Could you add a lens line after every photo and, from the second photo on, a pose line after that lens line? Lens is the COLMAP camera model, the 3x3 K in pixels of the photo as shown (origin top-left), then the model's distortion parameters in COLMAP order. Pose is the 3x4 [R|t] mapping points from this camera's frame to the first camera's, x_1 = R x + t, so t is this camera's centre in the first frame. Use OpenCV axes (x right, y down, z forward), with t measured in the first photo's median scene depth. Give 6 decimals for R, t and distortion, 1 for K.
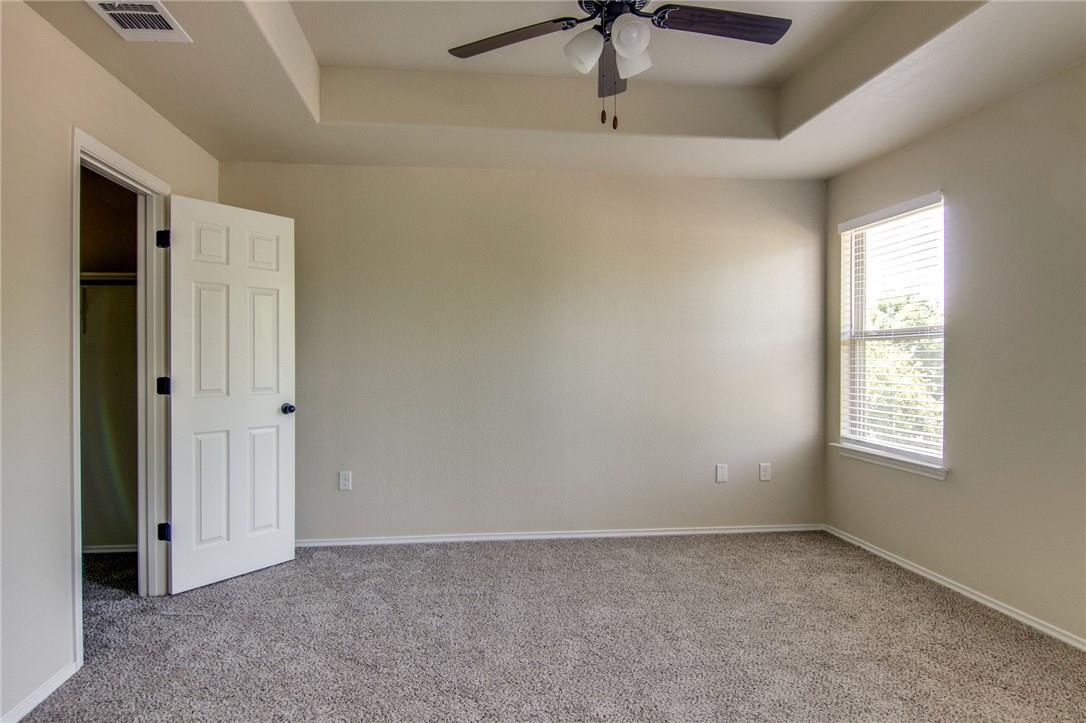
lens RADIAL K [[629.8, 0, 543.0], [0, 629.8, 361.5], [0, 0, 1]] dist [-0.002789, -0.001959]
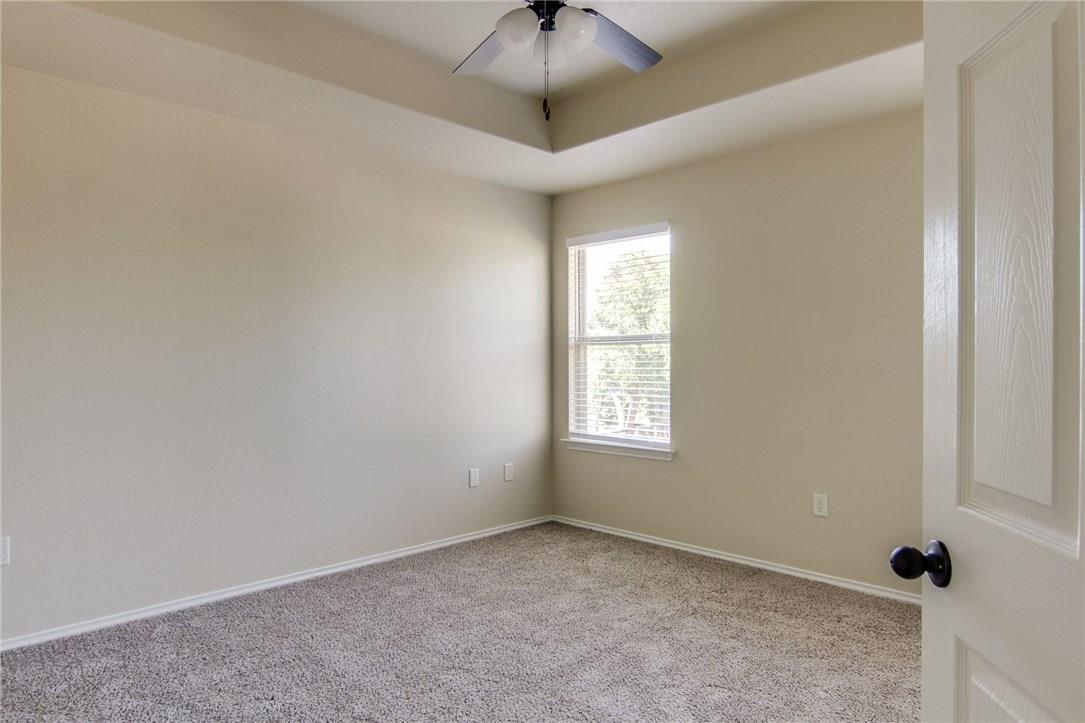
lens RADIAL K [[676.0, 0, 528.7], [0, 676.0, 365.6], [0, 0, 1]] dist [-0.000046, -0.000248]
pose [[0.791122, -0.010213, 0.611573, -0.307371], [0.010425, 0.999940, 0.003213, -0.001660], [-0.611570, 0.003834, 0.791181, 0.110522]]
